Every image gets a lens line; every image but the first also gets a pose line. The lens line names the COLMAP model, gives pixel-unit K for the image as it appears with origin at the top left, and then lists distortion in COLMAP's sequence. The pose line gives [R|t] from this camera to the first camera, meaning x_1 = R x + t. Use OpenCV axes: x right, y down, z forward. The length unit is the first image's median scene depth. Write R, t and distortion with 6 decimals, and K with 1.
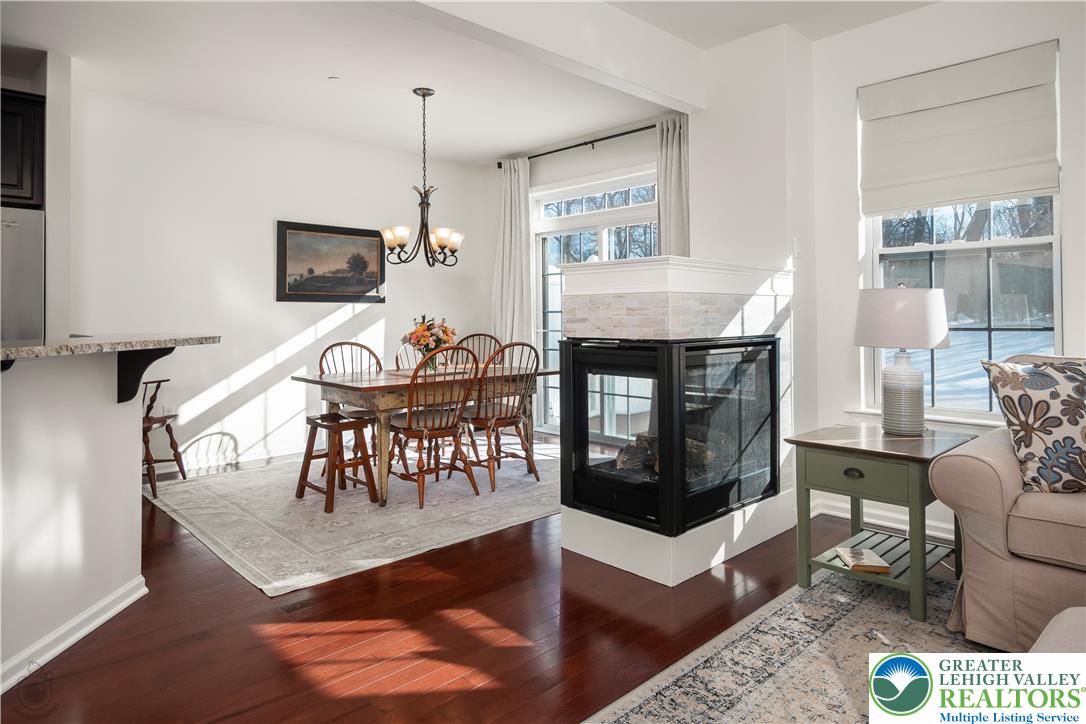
lens RADIAL K [[665.5, 0, 538.3], [0, 665.5, 310.4], [0, 0, 1]] dist [-0.000503, -0.000257]
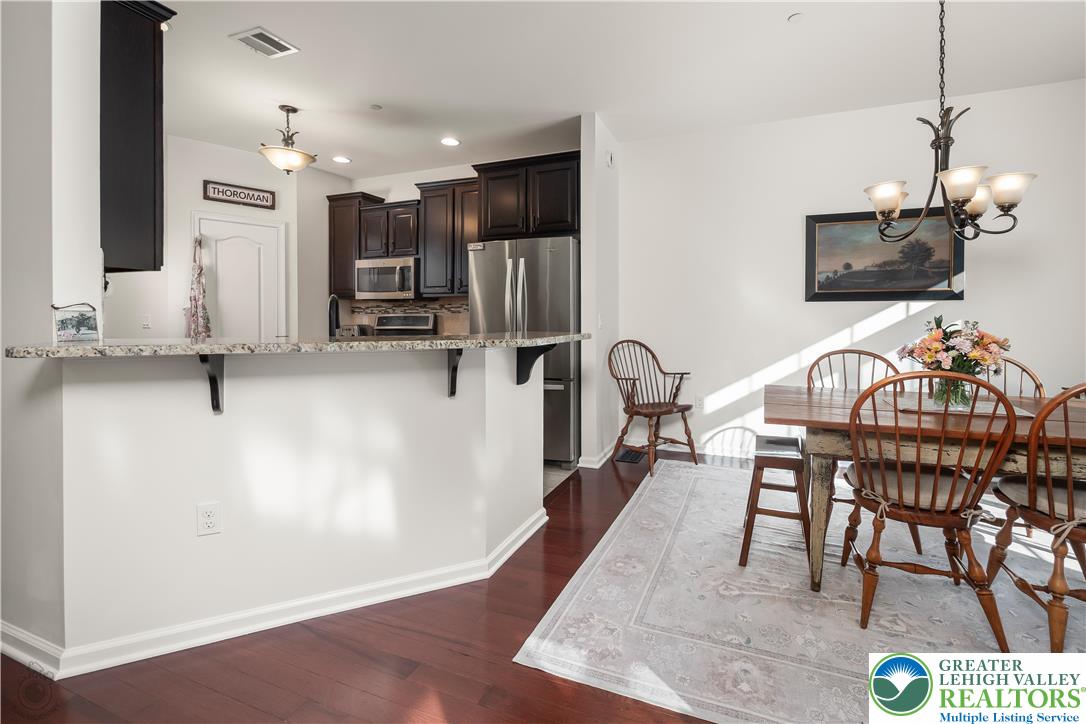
lens RADIAL K [[474.1, 0, 569.4], [0, 474.1, 320.9], [0, 0, 1]] dist [-0.000863, -0.000041]
pose [[0.425268, 0.010050, -0.905012, 0.085043], [0.006375, 0.999880, 0.014099, 0.002952], [0.905045, -0.011765, 0.425153, 0.465325]]
